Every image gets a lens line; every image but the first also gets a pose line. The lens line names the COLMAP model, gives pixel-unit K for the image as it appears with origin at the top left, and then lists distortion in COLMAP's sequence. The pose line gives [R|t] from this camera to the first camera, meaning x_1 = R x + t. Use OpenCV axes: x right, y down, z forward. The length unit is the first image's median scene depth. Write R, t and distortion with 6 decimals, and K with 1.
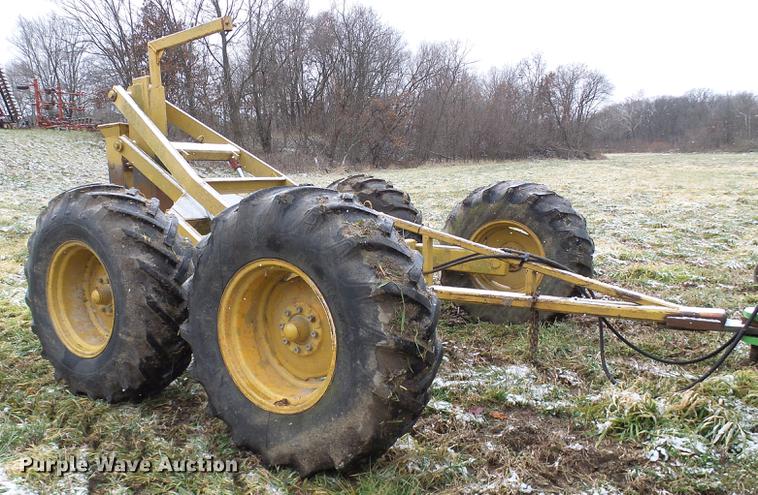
lens RADIAL K [[611.1, 0, 336.5], [0, 611.1, 267.0], [0, 0, 1]] dist [-0.016123, -0.005541]
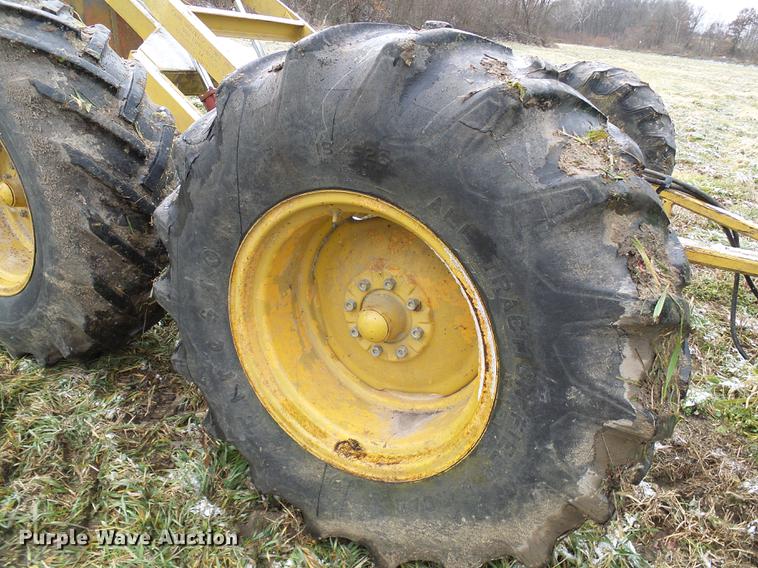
lens RADIAL K [[525.0, 0, 381.0], [0, 525.0, 286.8], [0, 0, 1]] dist [-0.005580, 0.006942]
pose [[0.987089, 0.048521, 0.152646, -0.128814], [-0.090453, 0.955365, 0.281240, -0.051389], [-0.132186, -0.291416, 0.947419, 0.533819]]
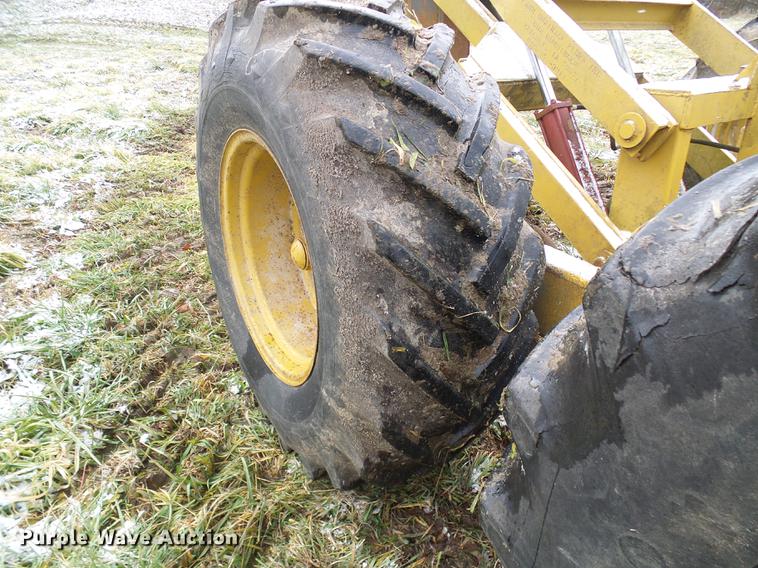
lens RADIAL K [[525.0, 0, 381.0], [0, 525.0, 286.8], [0, 0, 1]] dist [-0.005580, 0.006942]
pose [[0.925538, 0.180765, -0.332722, -0.239499], [-0.069237, 0.944669, 0.320634, -0.075089], [0.372272, -0.273722, 0.886843, 0.799840]]
